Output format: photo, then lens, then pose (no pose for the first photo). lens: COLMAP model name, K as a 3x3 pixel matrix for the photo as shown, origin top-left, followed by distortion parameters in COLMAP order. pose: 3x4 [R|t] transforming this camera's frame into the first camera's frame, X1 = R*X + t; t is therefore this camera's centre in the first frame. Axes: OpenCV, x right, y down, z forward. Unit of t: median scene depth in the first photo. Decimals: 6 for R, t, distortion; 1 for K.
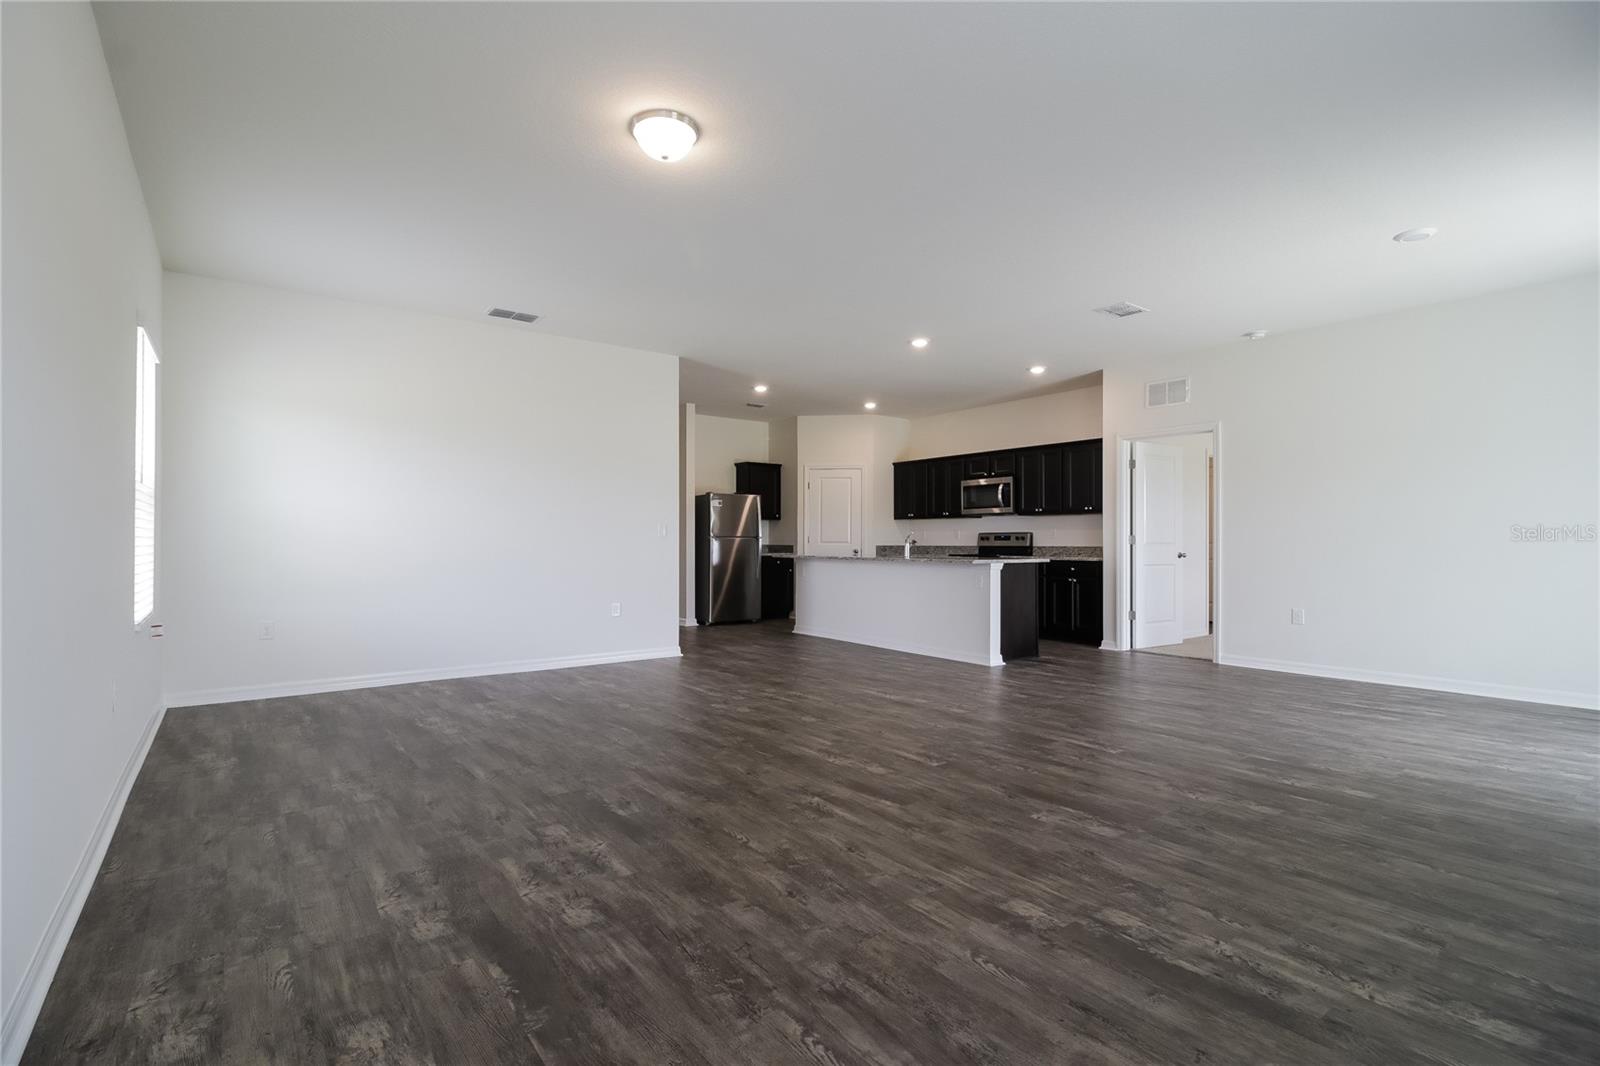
lens RADIAL K [[735.8, 0, 795.1], [0, 735.8, 532.8], [0, 0, 1]] dist [0.000150, -0.000177]
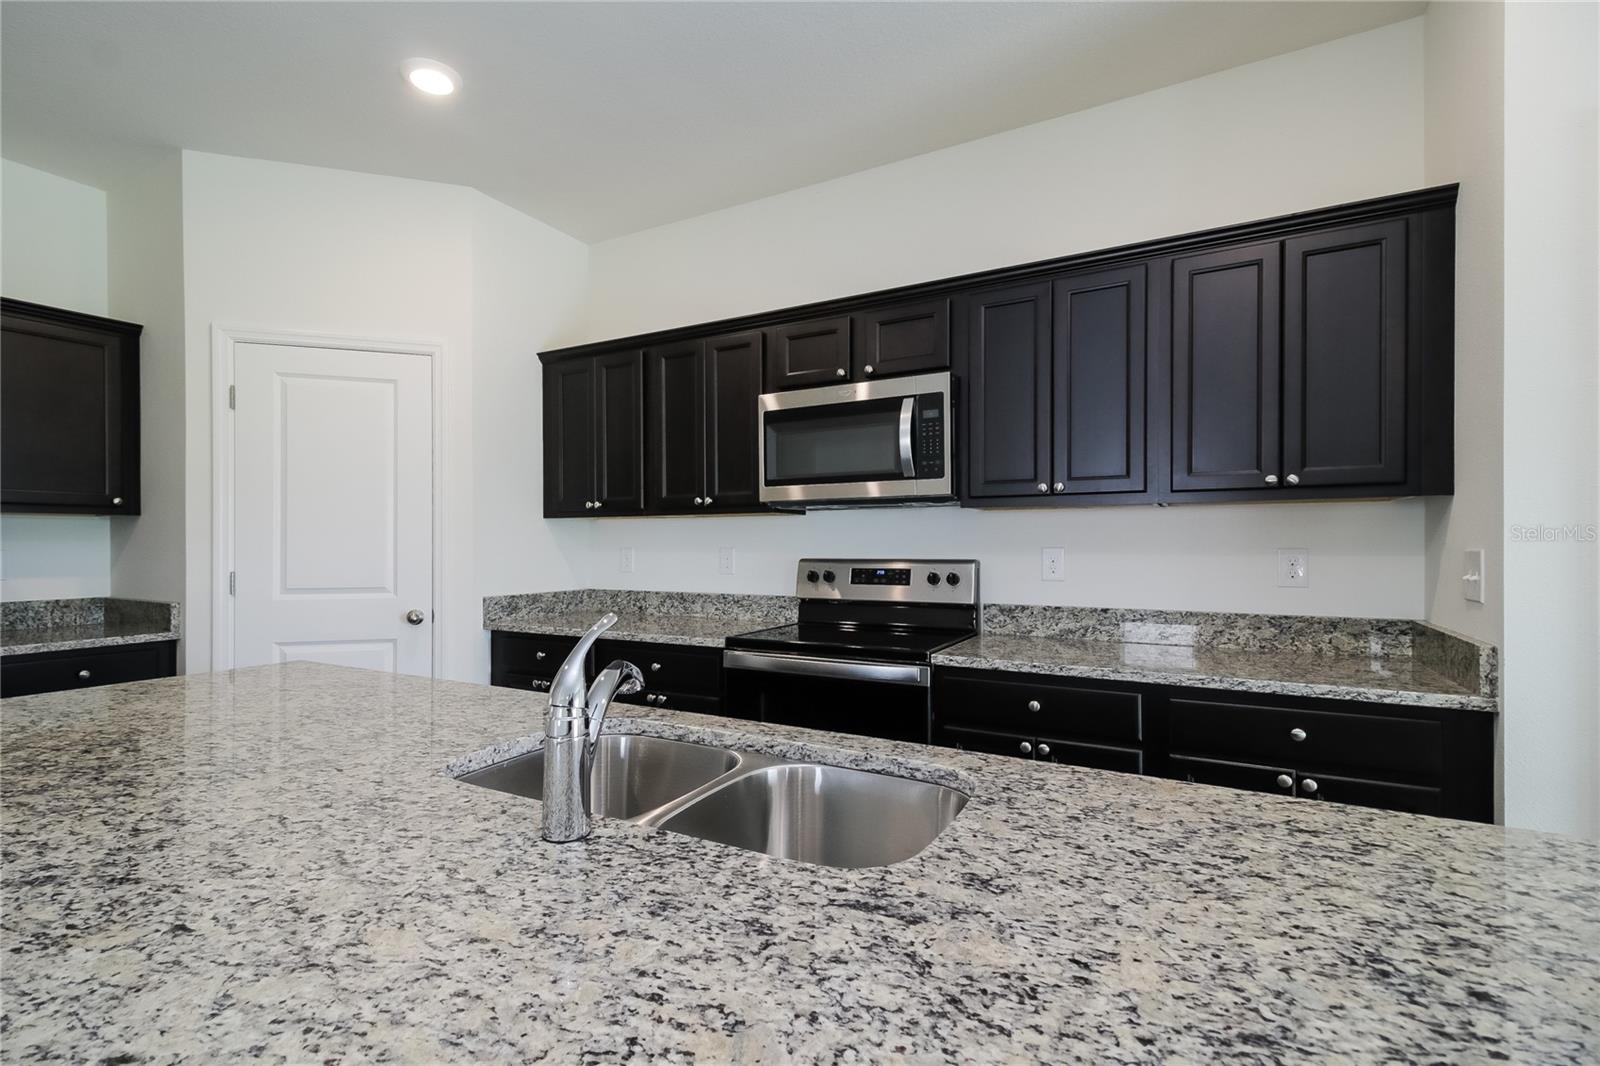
lens RADIAL K [[735.8, 0, 794.8], [0, 735.8, 538.5], [0, 0, 1]] dist [0.000150, -0.000177]
pose [[0.909432, -0.002487, 0.415845, 0.109677], [-0.000457, 0.999976, 0.006979, -0.011803], [-0.415852, -0.006537, 0.909409, 0.710598]]
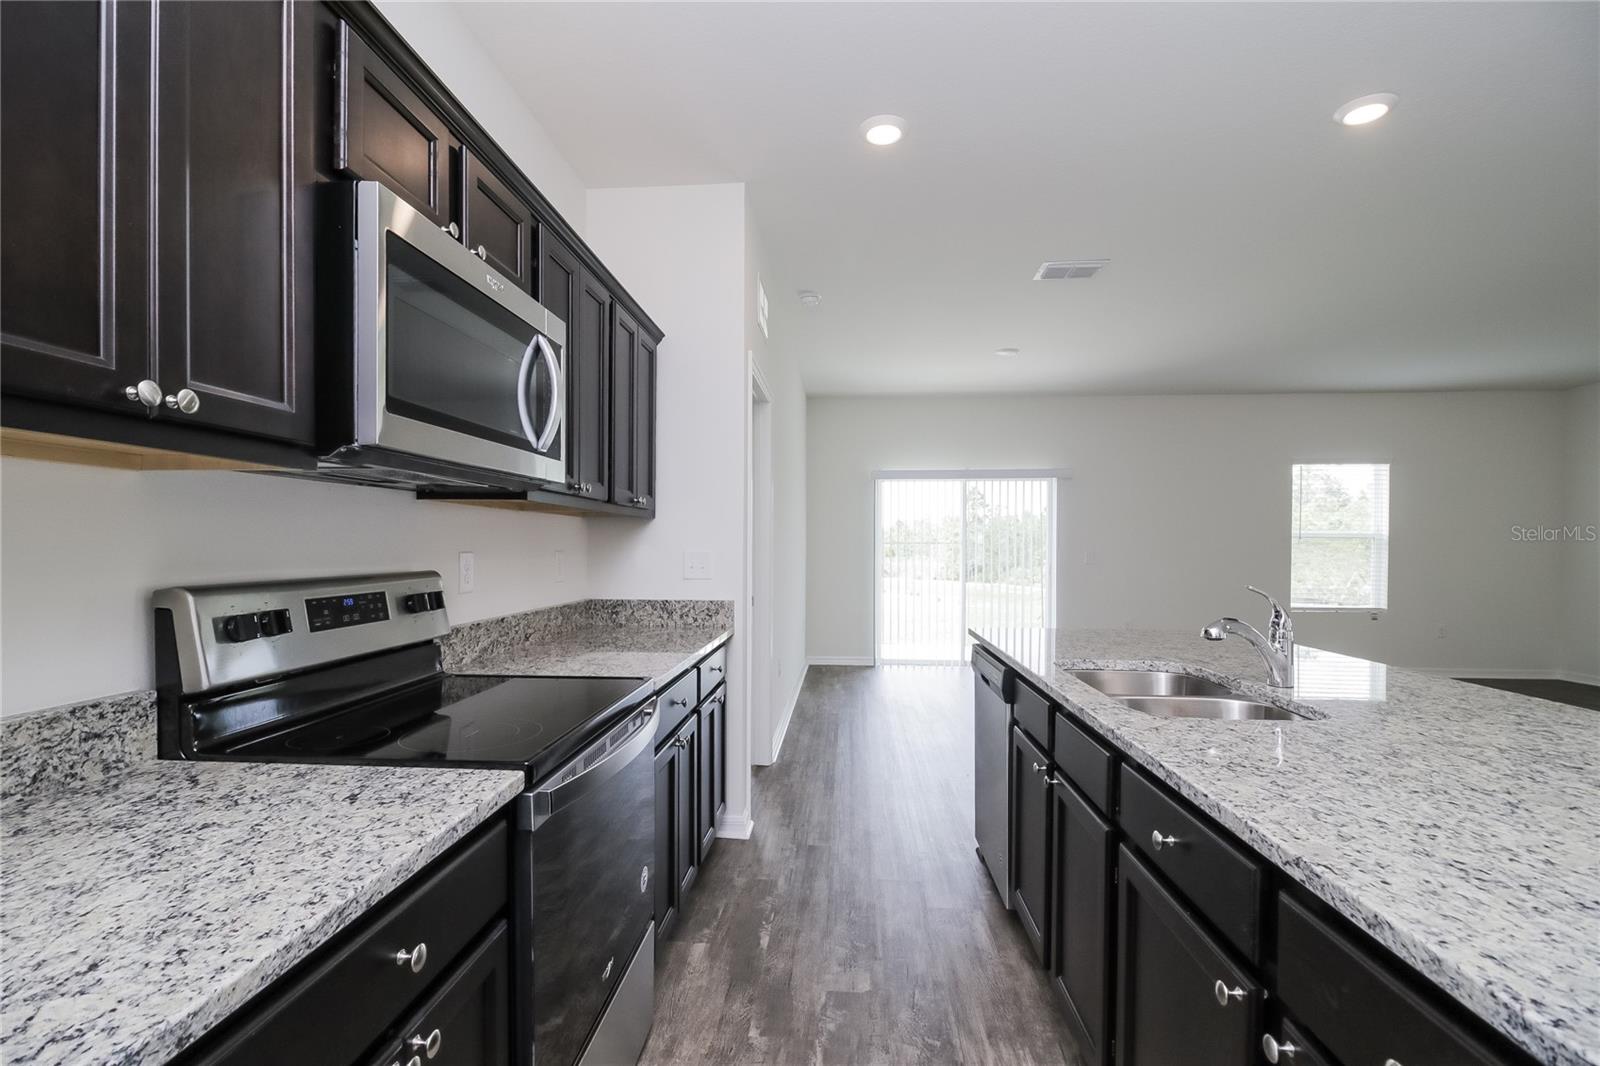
lens RADIAL K [[735.8, 0, 797.3], [0, 735.8, 544.4], [0, 0, 1]] dist [0.000150, -0.000177]
pose [[-0.749789, 0.001122, 0.661676, 0.086801], [-0.006261, 0.999942, -0.008791, -0.007156], [-0.661647, -0.010734, -0.749739, 1.047408]]
